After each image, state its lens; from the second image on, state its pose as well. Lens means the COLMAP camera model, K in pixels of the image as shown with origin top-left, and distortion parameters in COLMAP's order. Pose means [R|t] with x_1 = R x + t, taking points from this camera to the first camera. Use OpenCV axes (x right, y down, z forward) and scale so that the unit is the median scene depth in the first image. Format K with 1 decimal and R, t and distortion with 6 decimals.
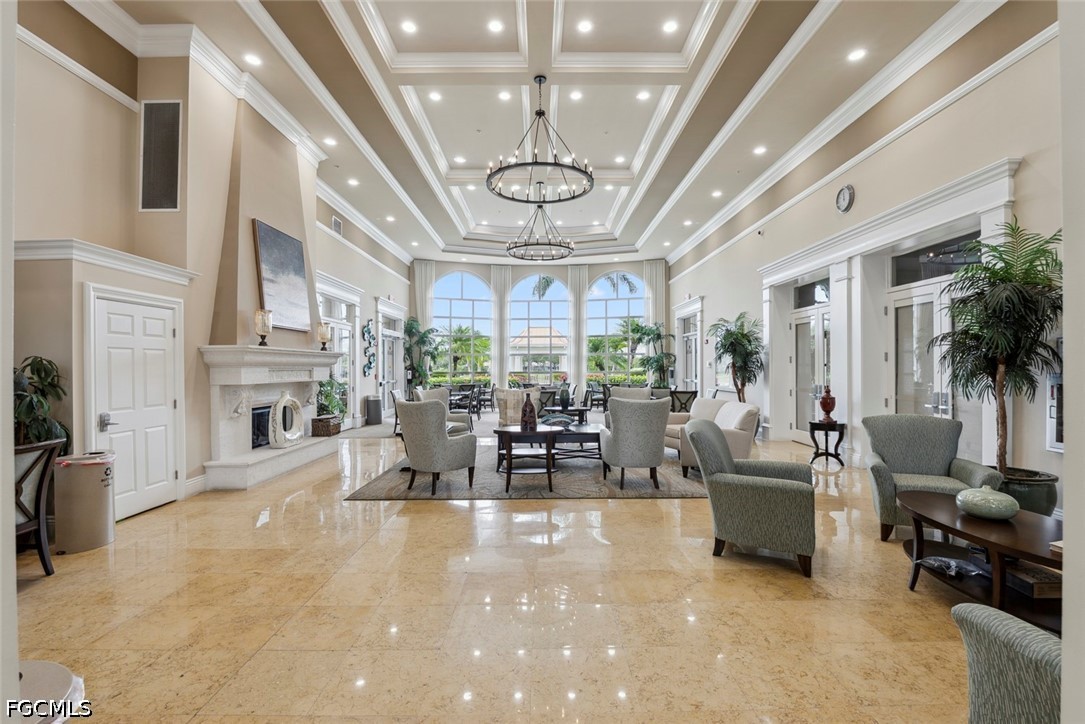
lens RADIAL K [[508.2, 0, 542.5], [0, 508.2, 362.0], [0, 0, 1]] dist [-0.000303, -0.000116]
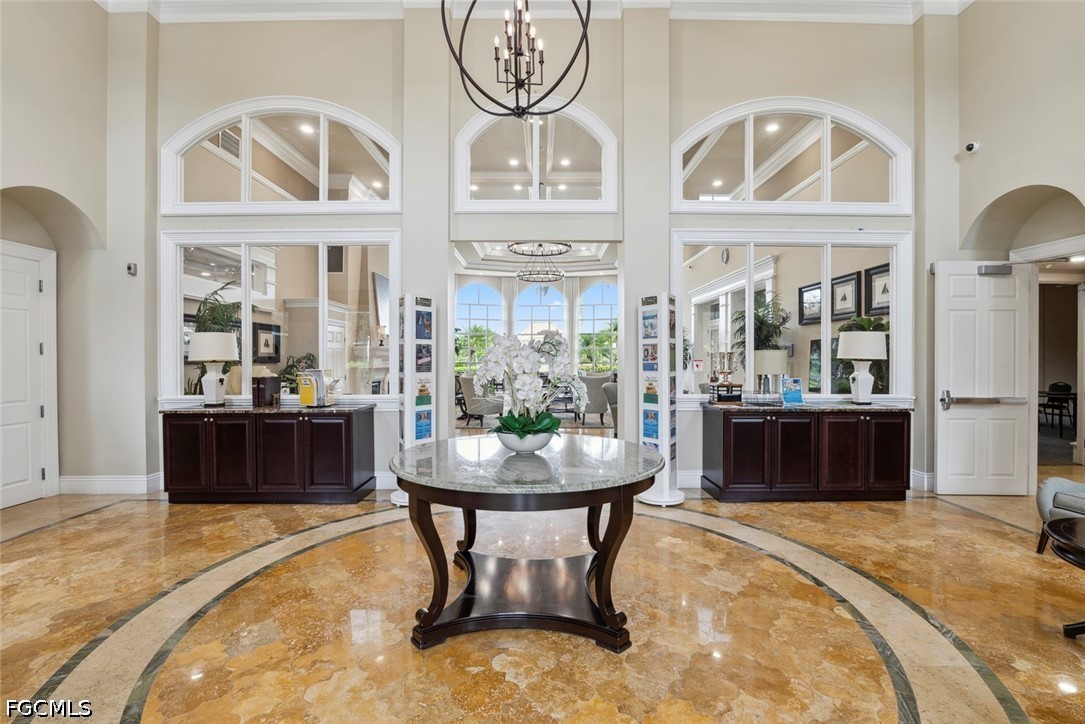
lens RADIAL K [[508.2, 0, 542.5], [0, 508.2, 362.0], [0, 0, 1]] dist [-0.000303, -0.000116]
pose [[0.999991, 0.001096, -0.004165, 0.005277], [-0.001029, 0.999870, 0.016063, -0.002266], [0.004182, -0.016059, 0.999862, -0.293662]]
